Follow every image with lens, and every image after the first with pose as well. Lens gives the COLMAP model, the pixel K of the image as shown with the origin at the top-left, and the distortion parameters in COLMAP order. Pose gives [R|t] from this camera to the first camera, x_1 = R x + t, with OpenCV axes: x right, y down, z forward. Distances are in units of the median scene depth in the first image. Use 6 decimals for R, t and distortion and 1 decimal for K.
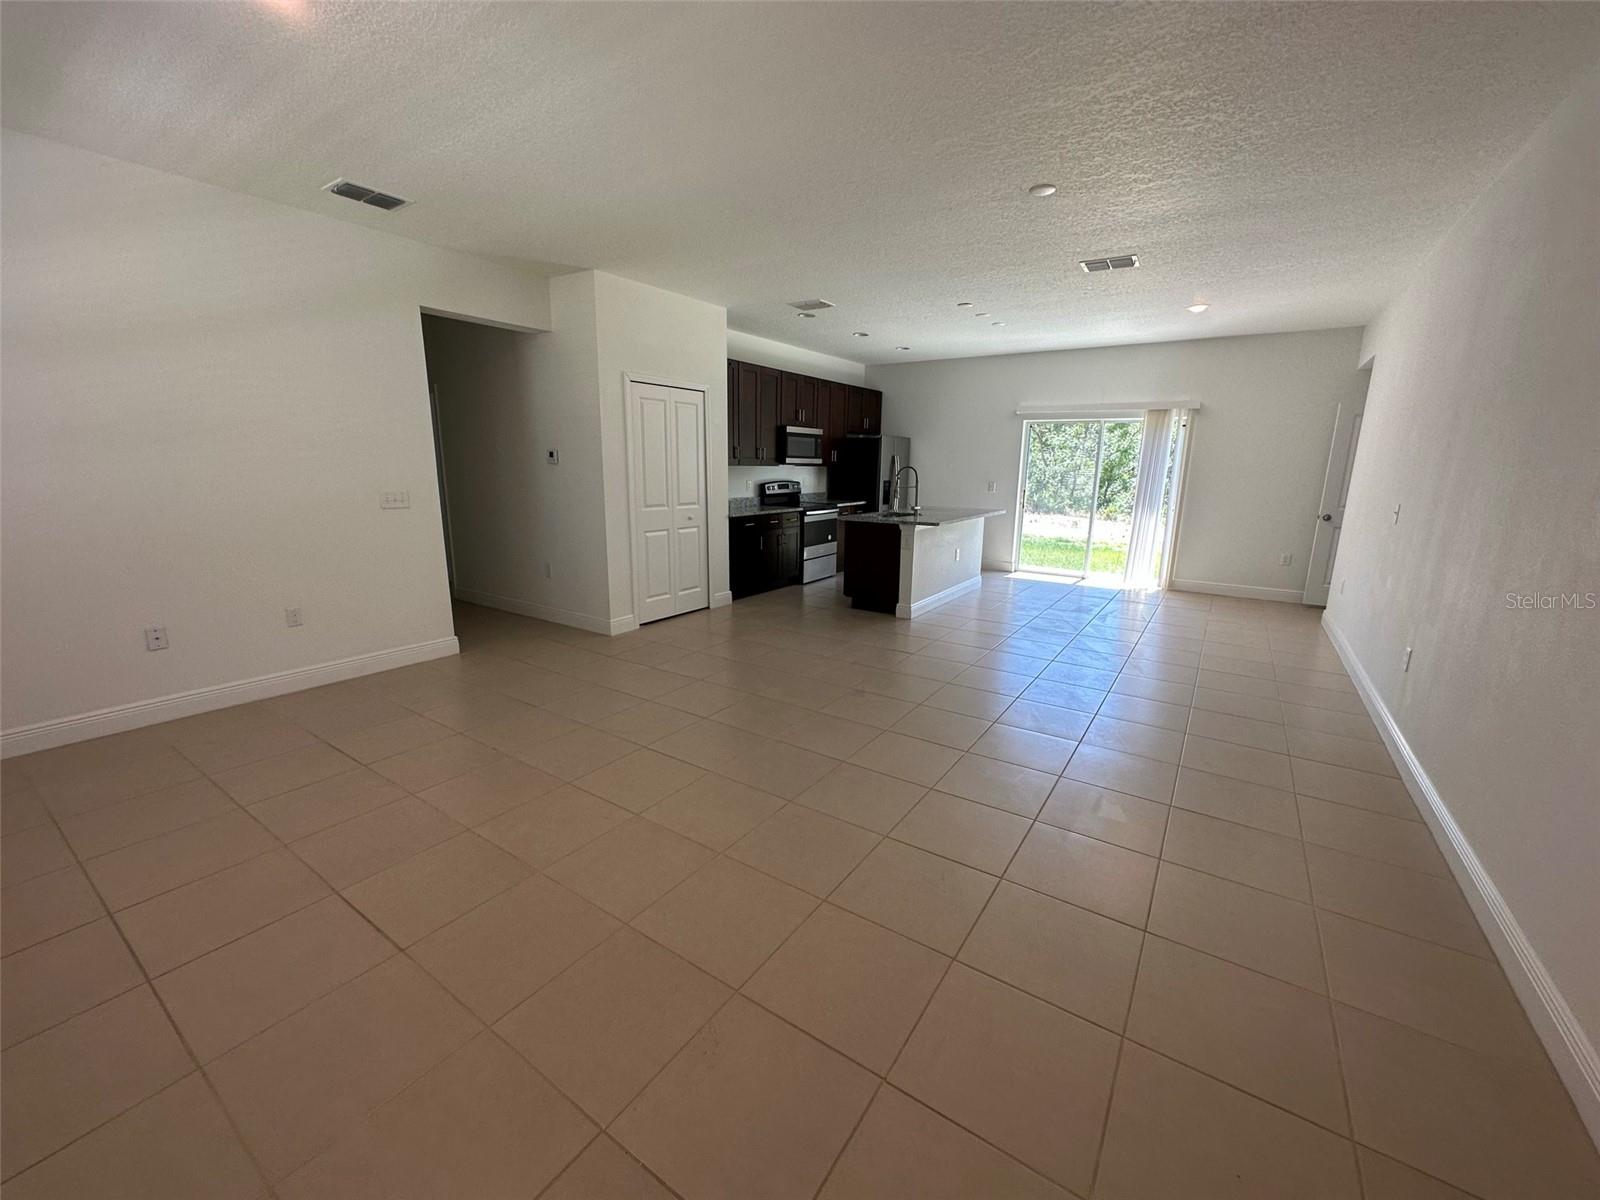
lens RADIAL K [[628.9, 0, 788.6], [0, 628.9, 603.3], [0, 0, 1]] dist [0.005313, -0.001071]
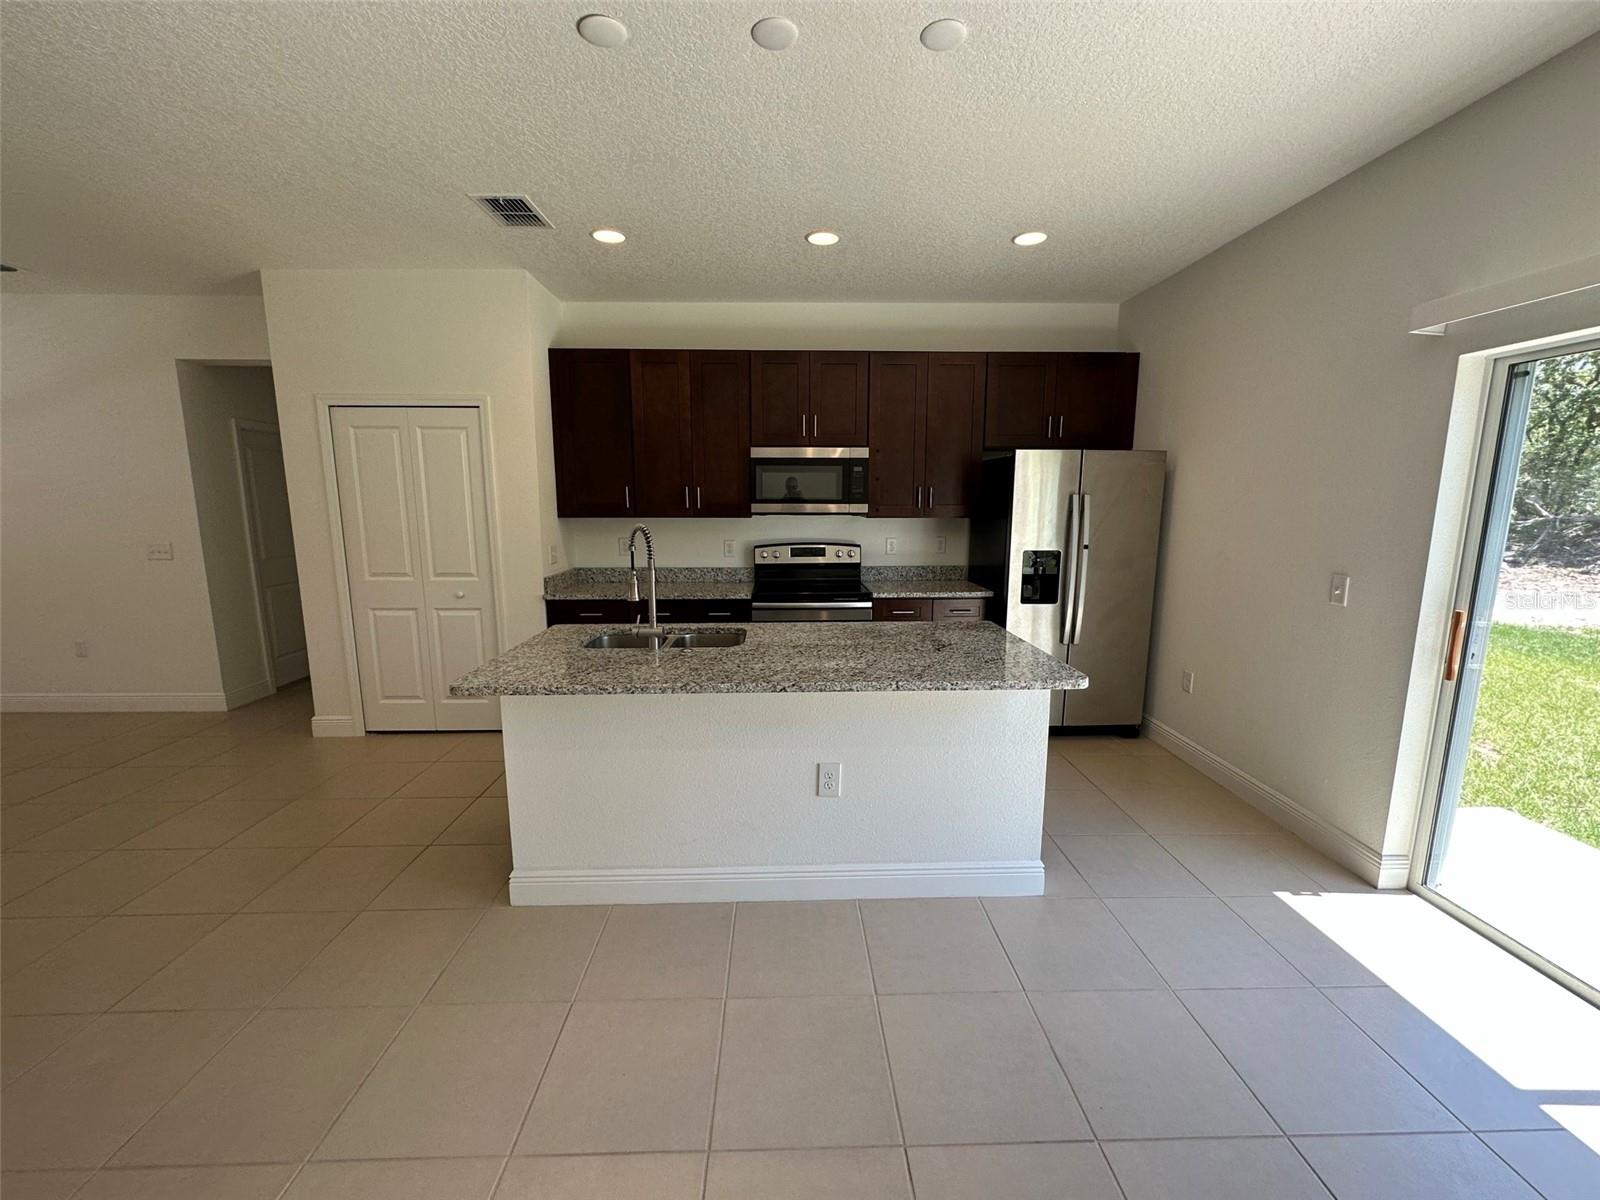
lens RADIAL K [[628.9, 0, 802.2], [0, 628.9, 595.2], [0, 0, 1]] dist [0.005313, -0.001071]
pose [[0.595756, 0.110206, -0.795568, 0.479016], [-0.168611, 0.985629, 0.010271, -0.164187], [0.785267, 0.128022, 0.605777, 0.706416]]
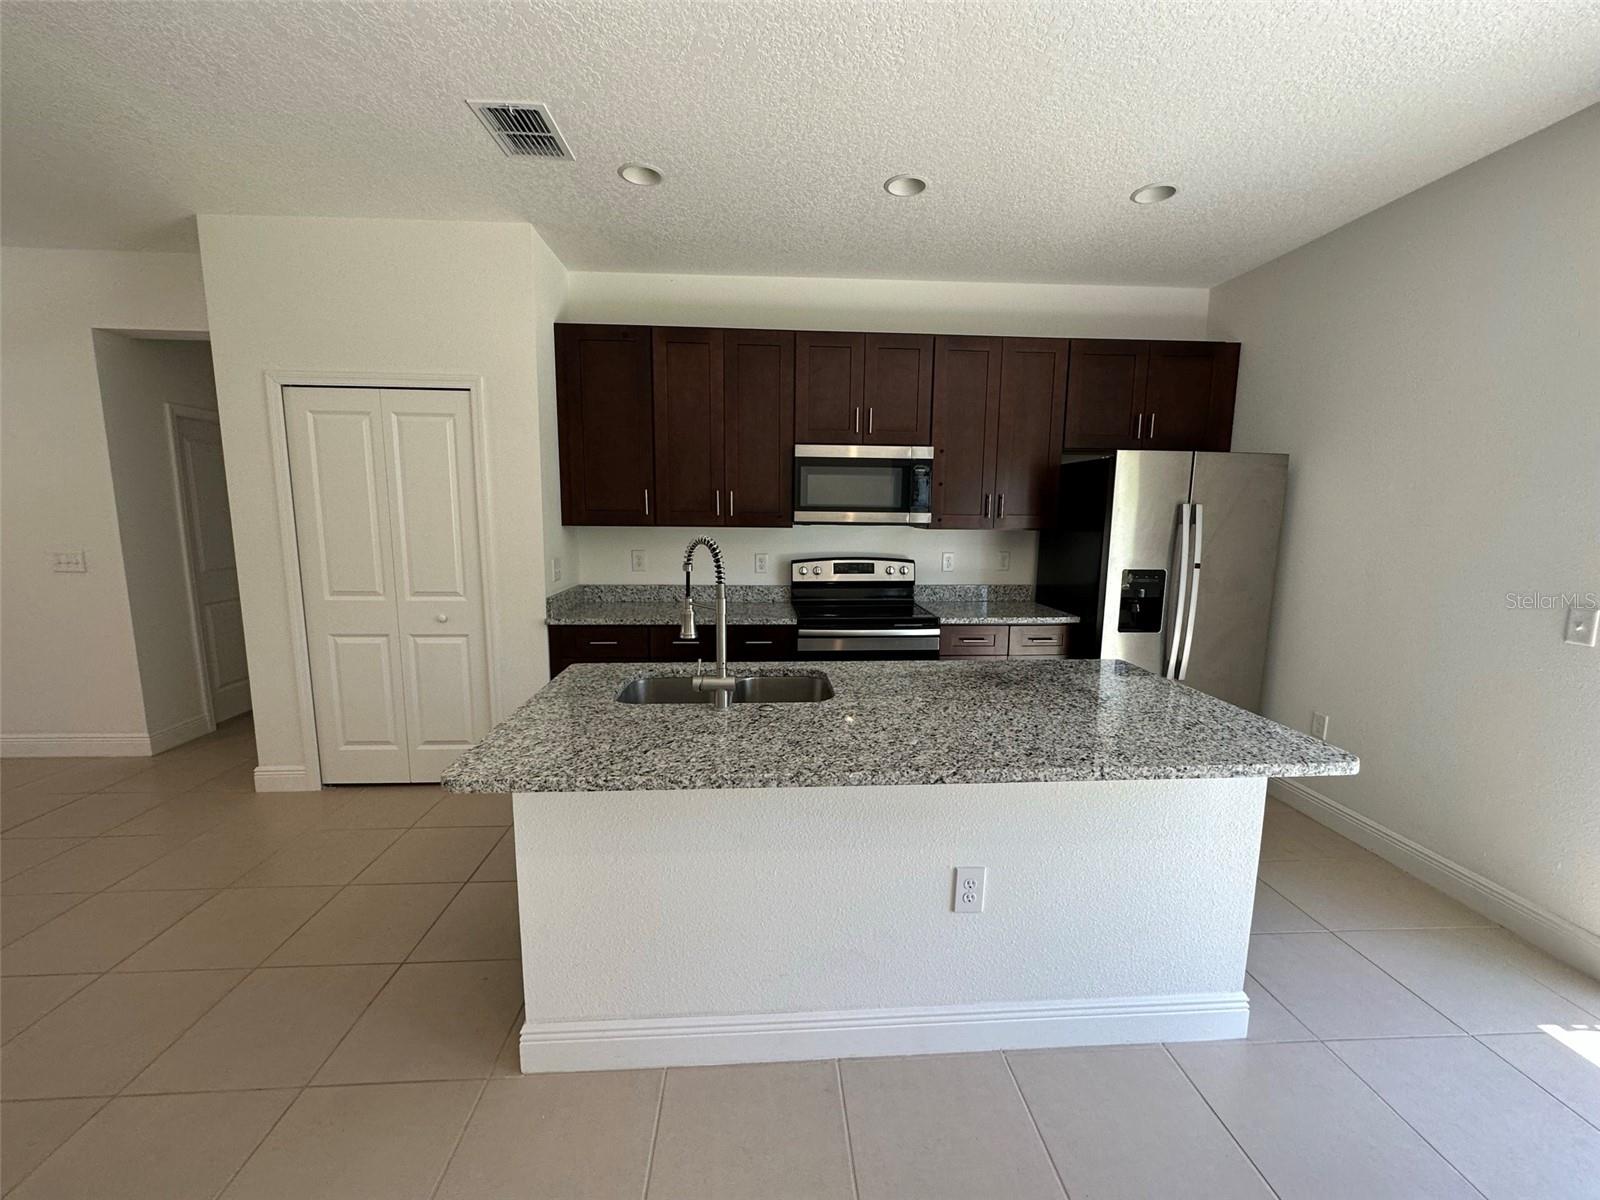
lens RADIAL K [[628.9, 0, 802.8], [0, 628.9, 595.5], [0, 0, 1]] dist [0.005313, -0.001071]
pose [[0.623338, 0.101044, -0.775397, 0.374879], [-0.173161, 0.984834, -0.010867, -0.164429], [0.762539, 0.141042, 0.631381, 0.714211]]
